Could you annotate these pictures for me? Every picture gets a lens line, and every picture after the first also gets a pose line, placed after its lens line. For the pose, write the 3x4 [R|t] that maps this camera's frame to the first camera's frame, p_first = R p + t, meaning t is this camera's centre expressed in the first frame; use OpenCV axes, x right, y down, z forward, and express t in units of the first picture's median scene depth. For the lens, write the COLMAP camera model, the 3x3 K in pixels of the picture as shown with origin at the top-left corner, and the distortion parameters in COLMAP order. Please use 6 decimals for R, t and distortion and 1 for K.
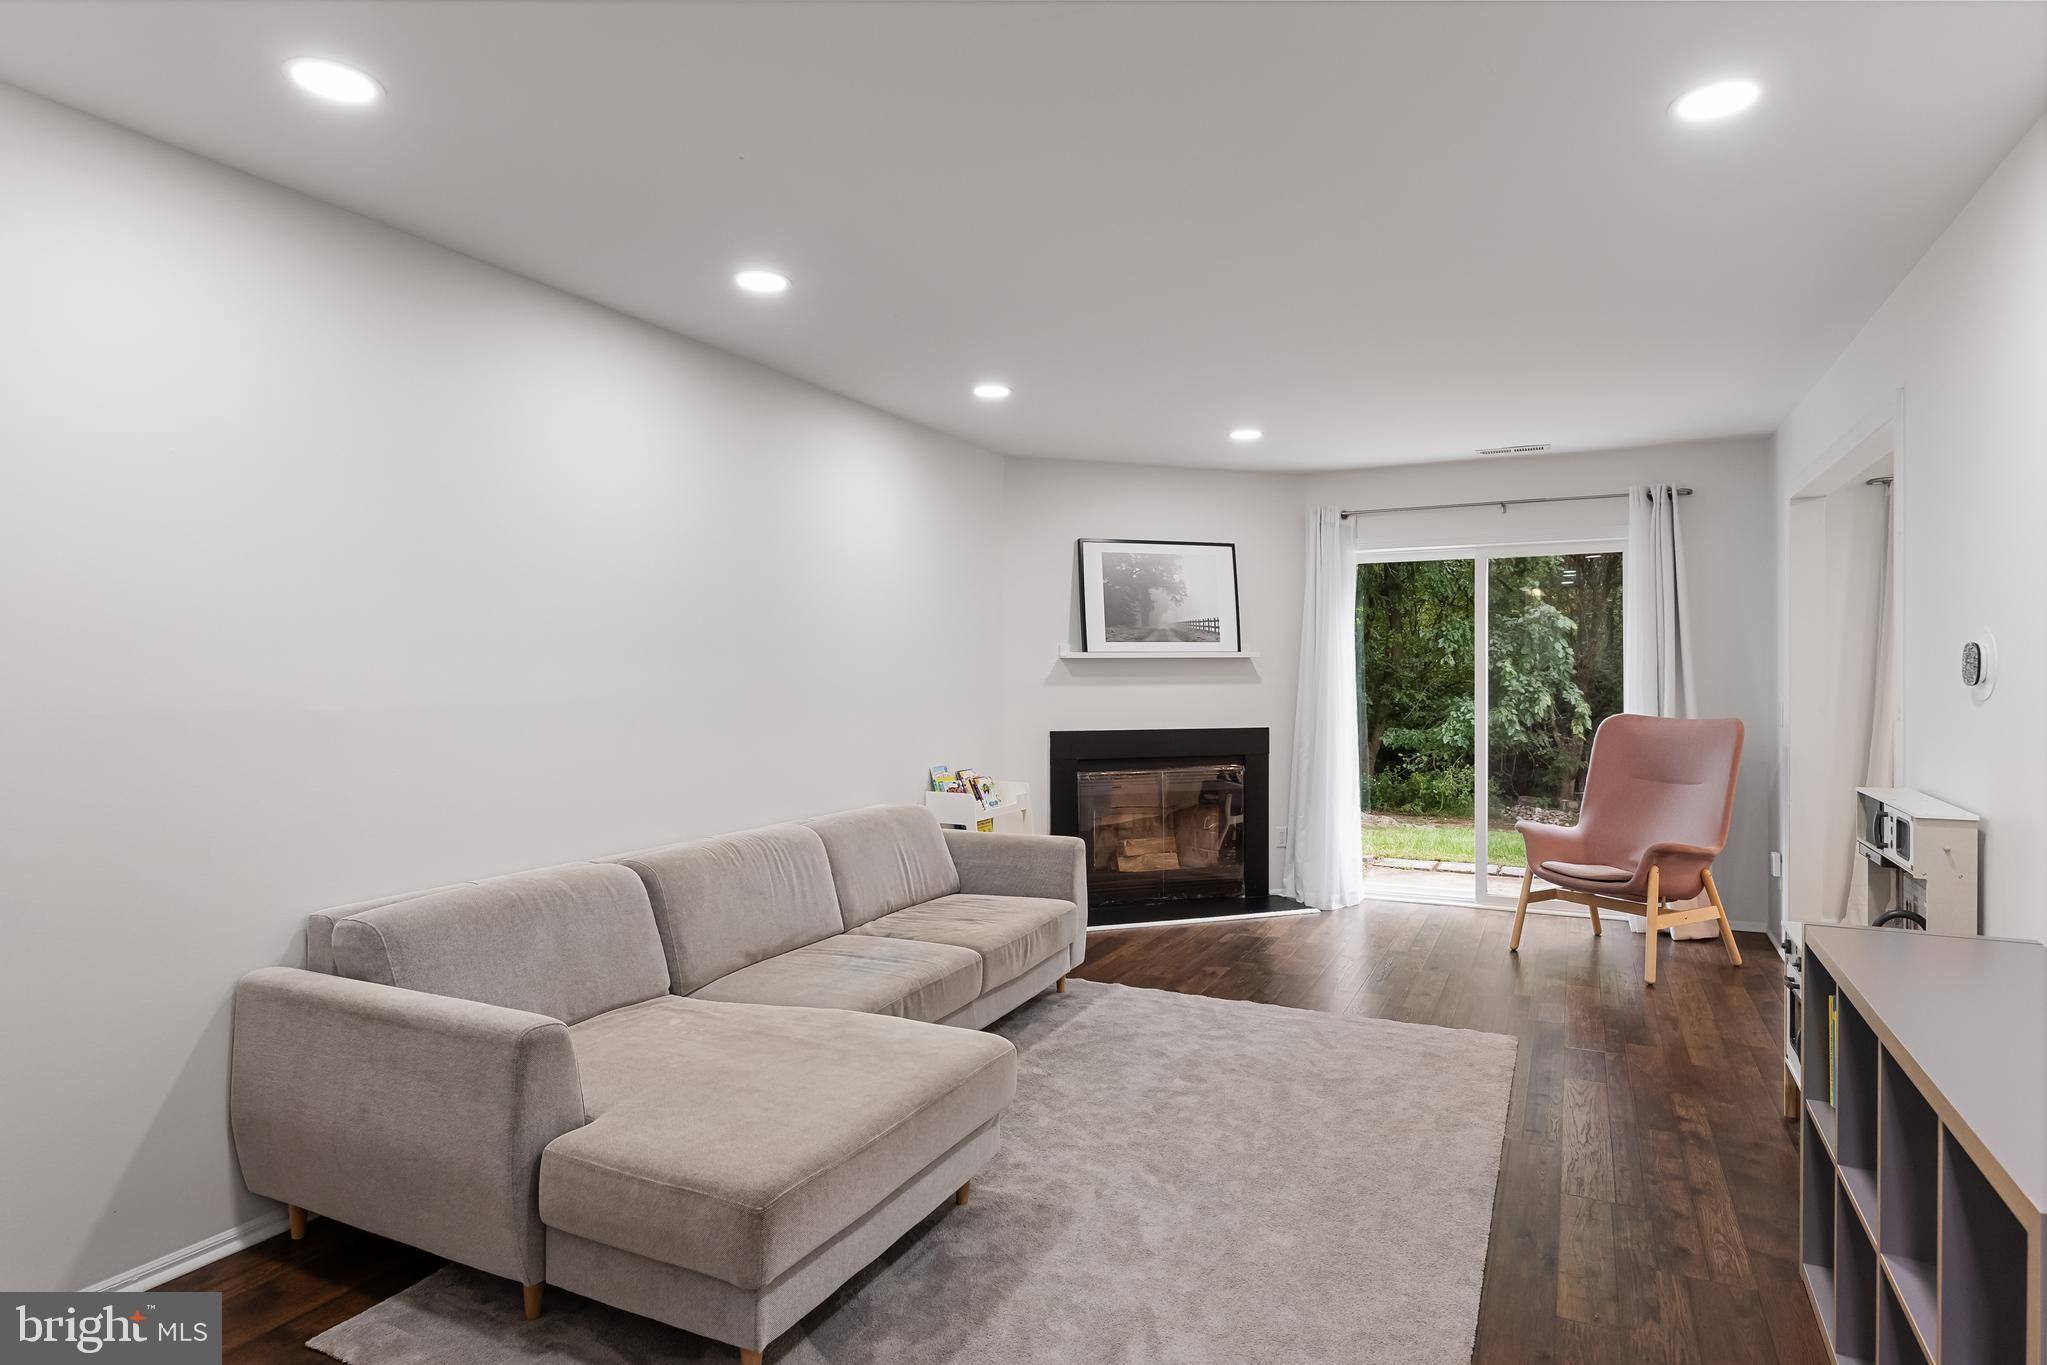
lens RADIAL K [[1114.6, 0, 1033.5], [0, 1114.6, 680.9], [0, 0, 1]] dist [0.008425, 0.000544]
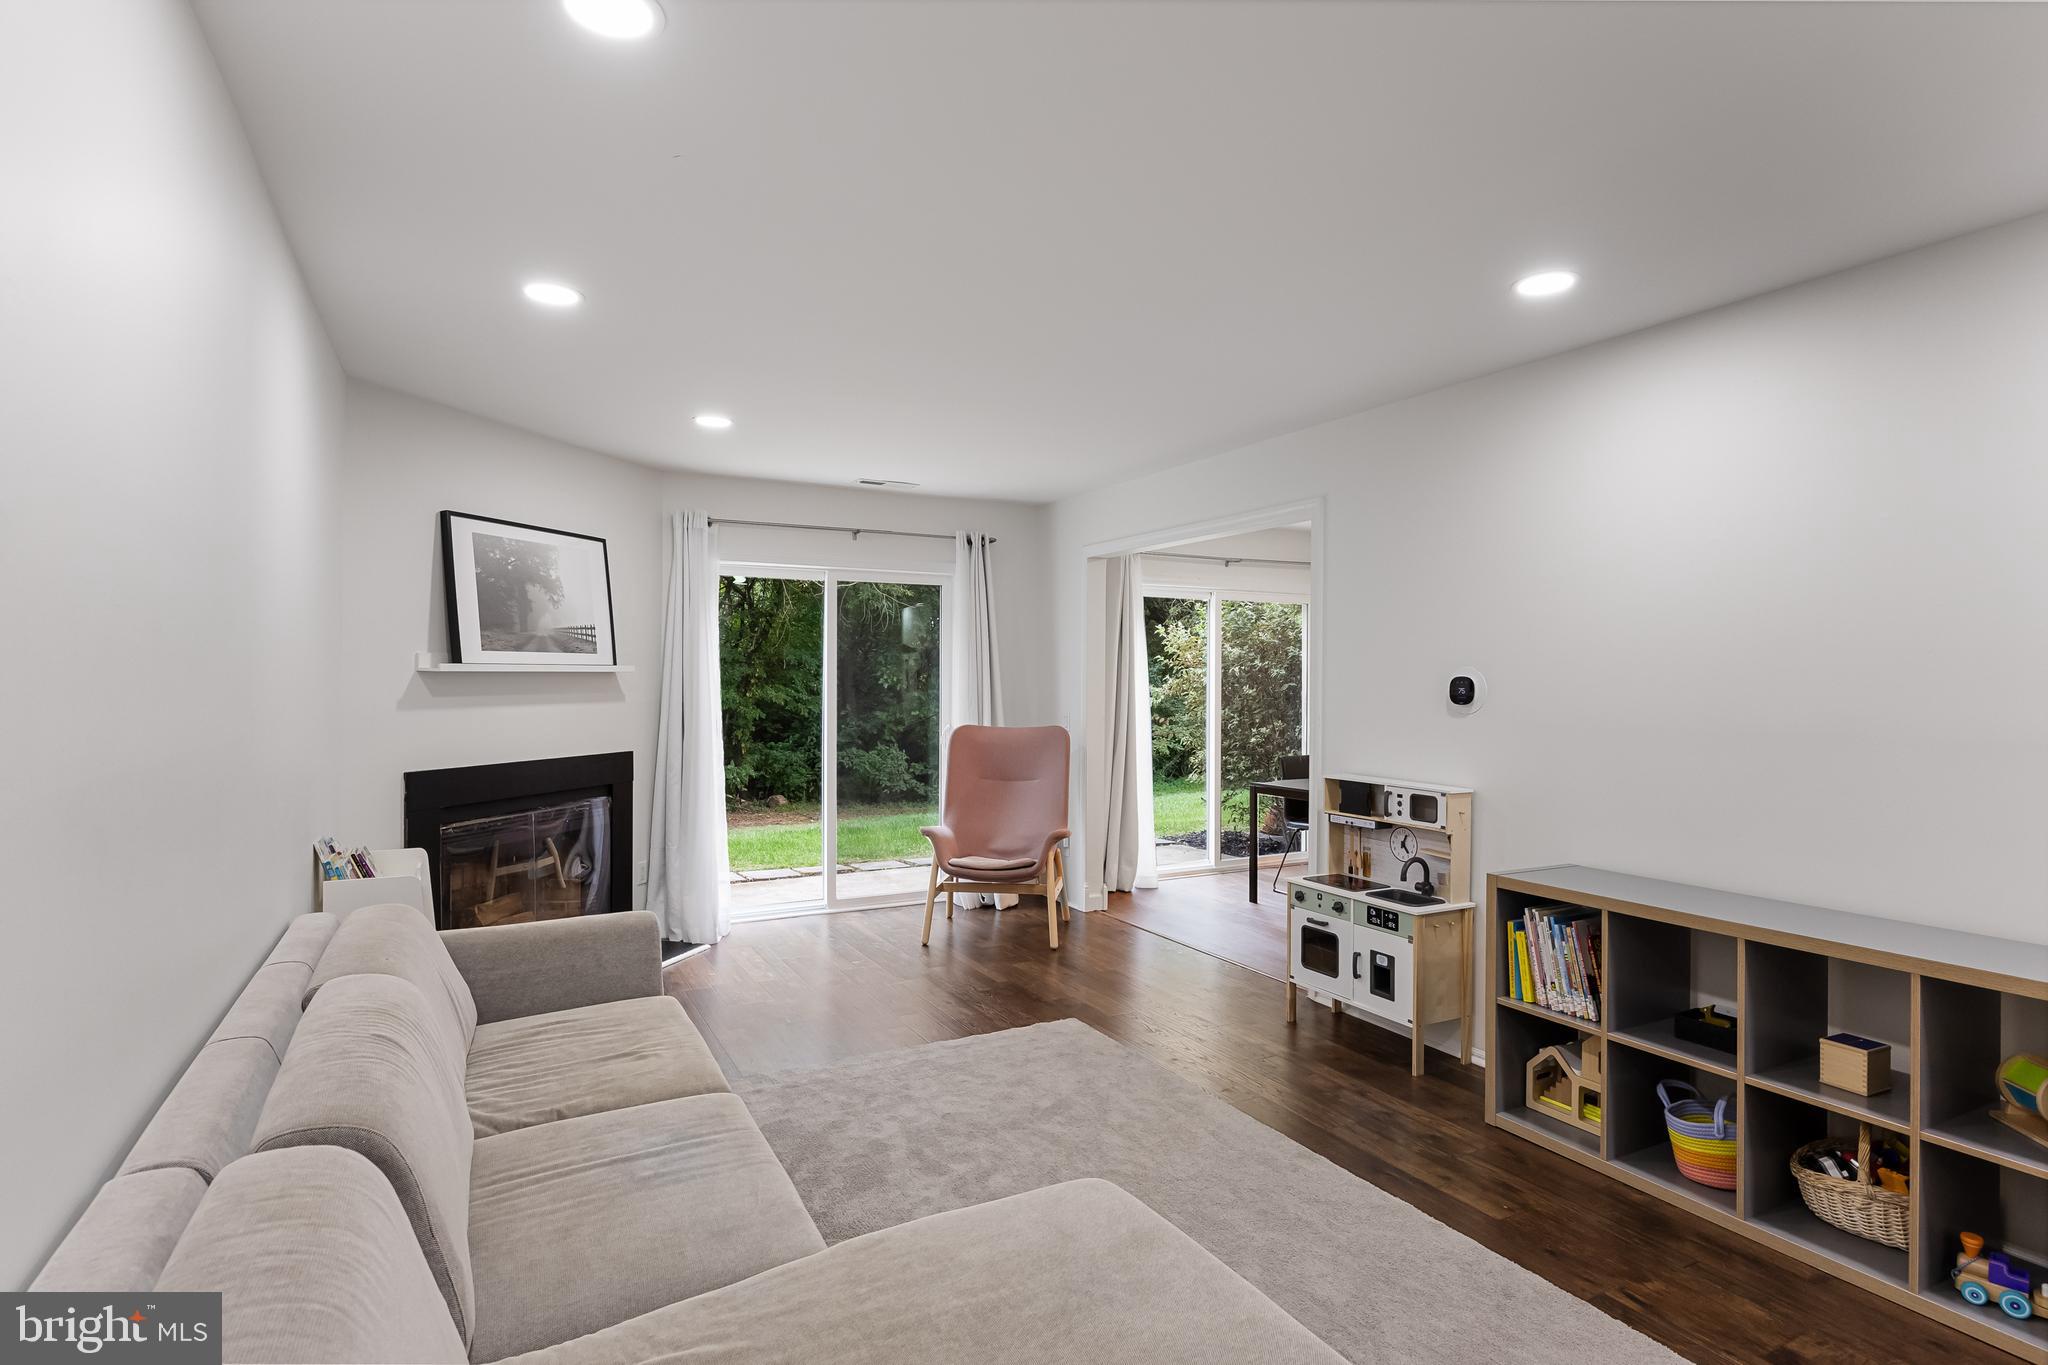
lens RADIAL K [[1042.5, 0, 1020.7], [0, 1042.5, 683.5], [0, 0, 1]] dist [-0.000269, -0.000294]
pose [[0.587204, 0.000785, 0.809438, -0.295694], [0.001744, 0.999996, -0.002235, -0.010086], [-0.809437, 0.002724, 0.587201, 0.283388]]
